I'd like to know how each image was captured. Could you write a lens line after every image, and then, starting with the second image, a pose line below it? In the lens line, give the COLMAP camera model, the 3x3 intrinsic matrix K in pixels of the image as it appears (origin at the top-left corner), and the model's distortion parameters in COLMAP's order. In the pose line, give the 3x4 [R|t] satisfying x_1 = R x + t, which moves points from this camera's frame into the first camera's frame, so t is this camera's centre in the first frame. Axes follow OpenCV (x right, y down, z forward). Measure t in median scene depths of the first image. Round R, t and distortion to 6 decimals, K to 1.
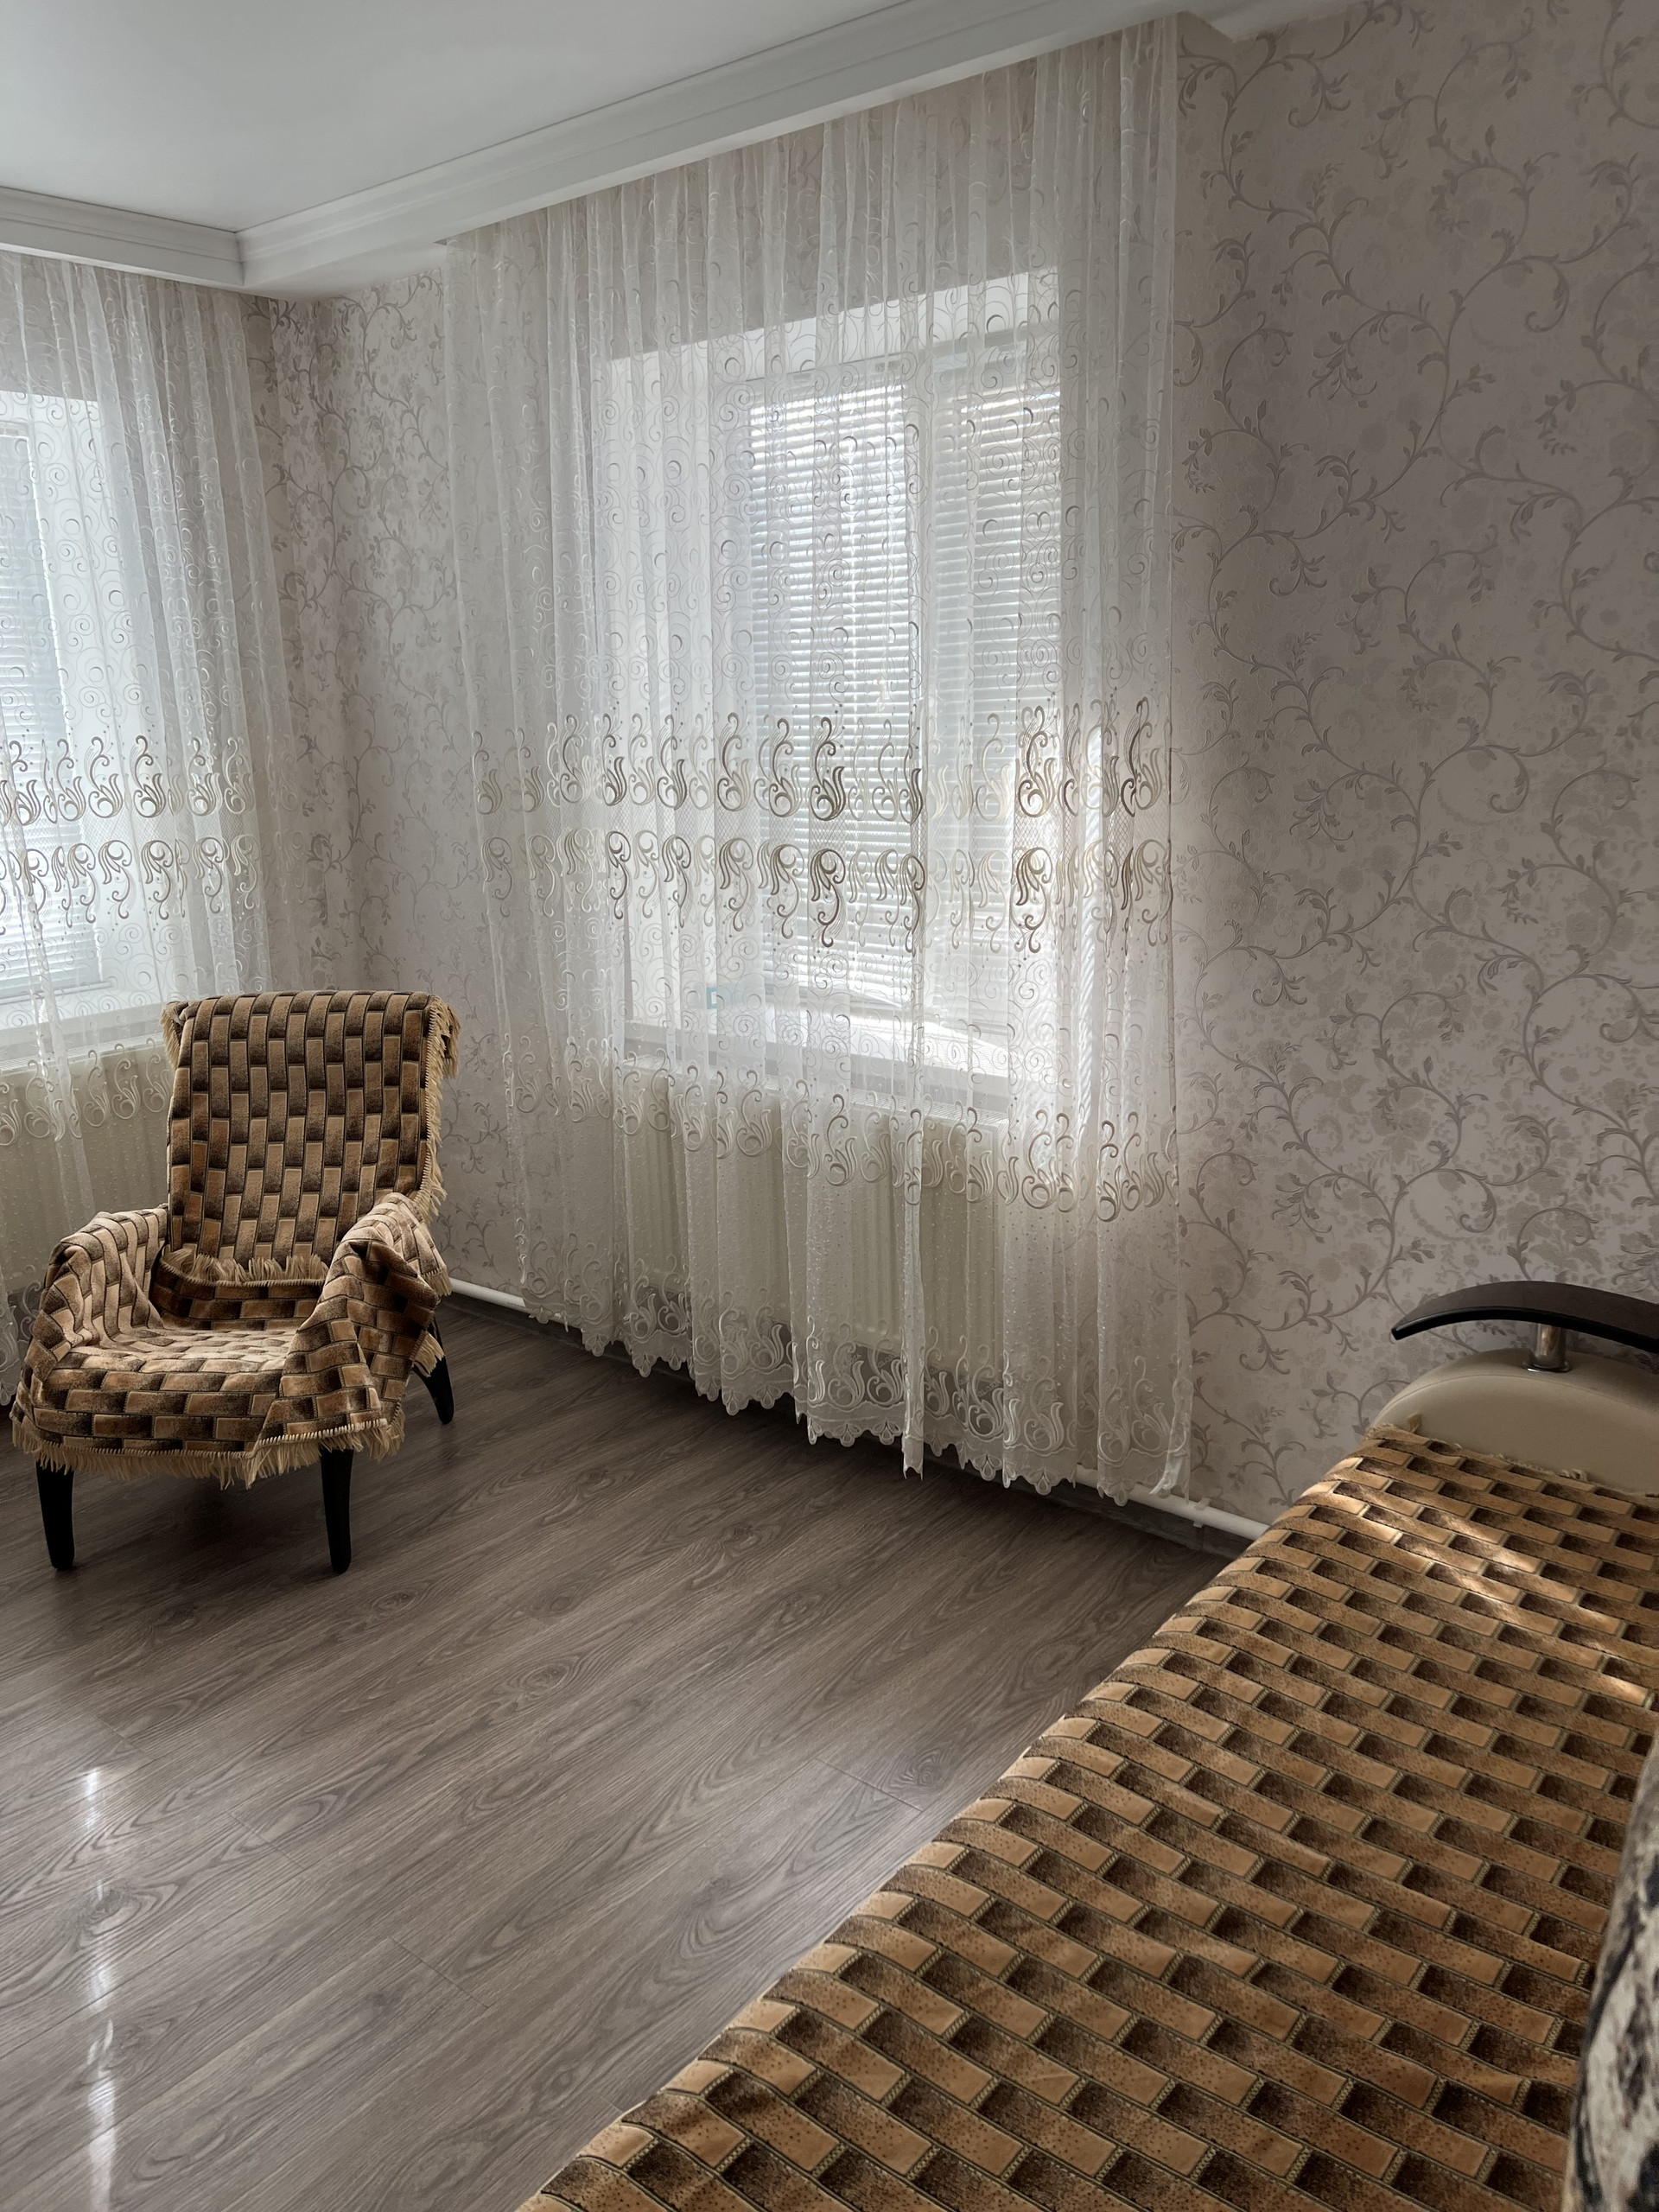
lens RADIAL K [[1672.1, 0, 810.3], [0, 1672.1, 1110.3], [0, 0, 1]] dist [0.066993, -0.074382]
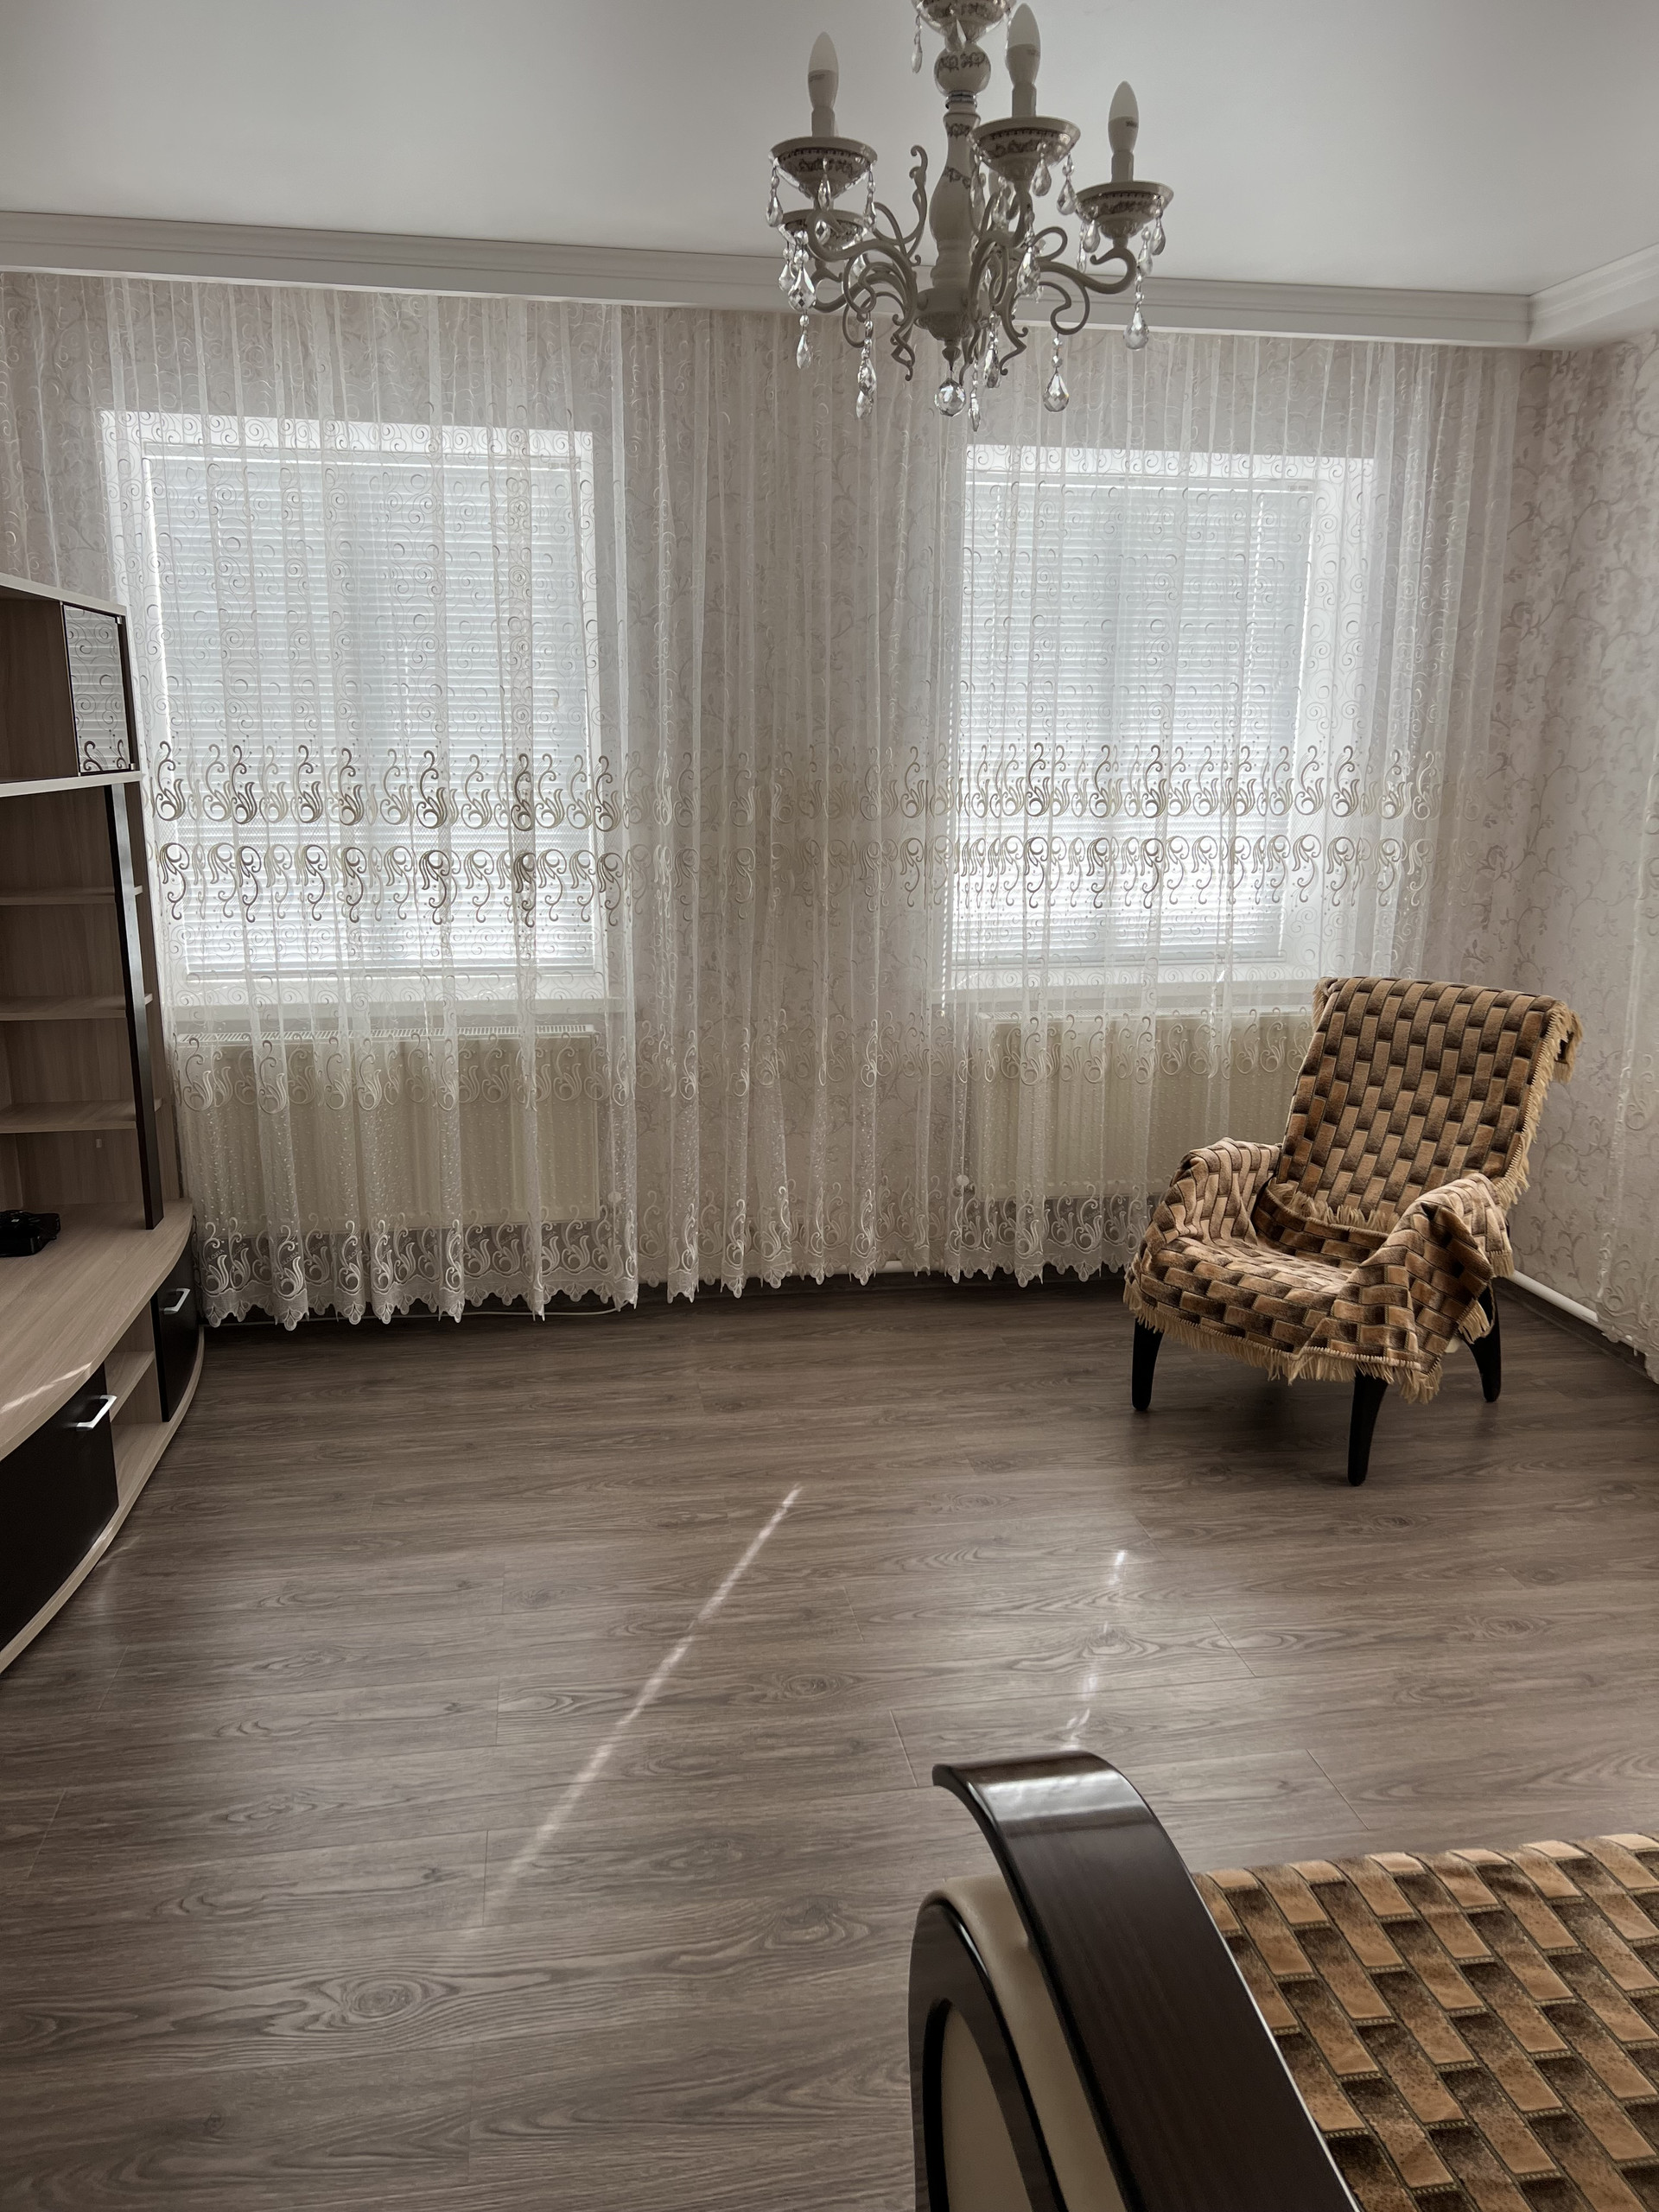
lens RADIAL K [[1672.1, 0, 833.4], [0, 1672.1, 1112.4], [0, 0, 1]] dist [0.066993, -0.074382]
pose [[0.767286, 0.181409, -0.615112, 0.092230], [-0.188902, 0.980535, 0.053544, 0.030197], [0.612852, 0.075112, 0.786620, -0.108611]]
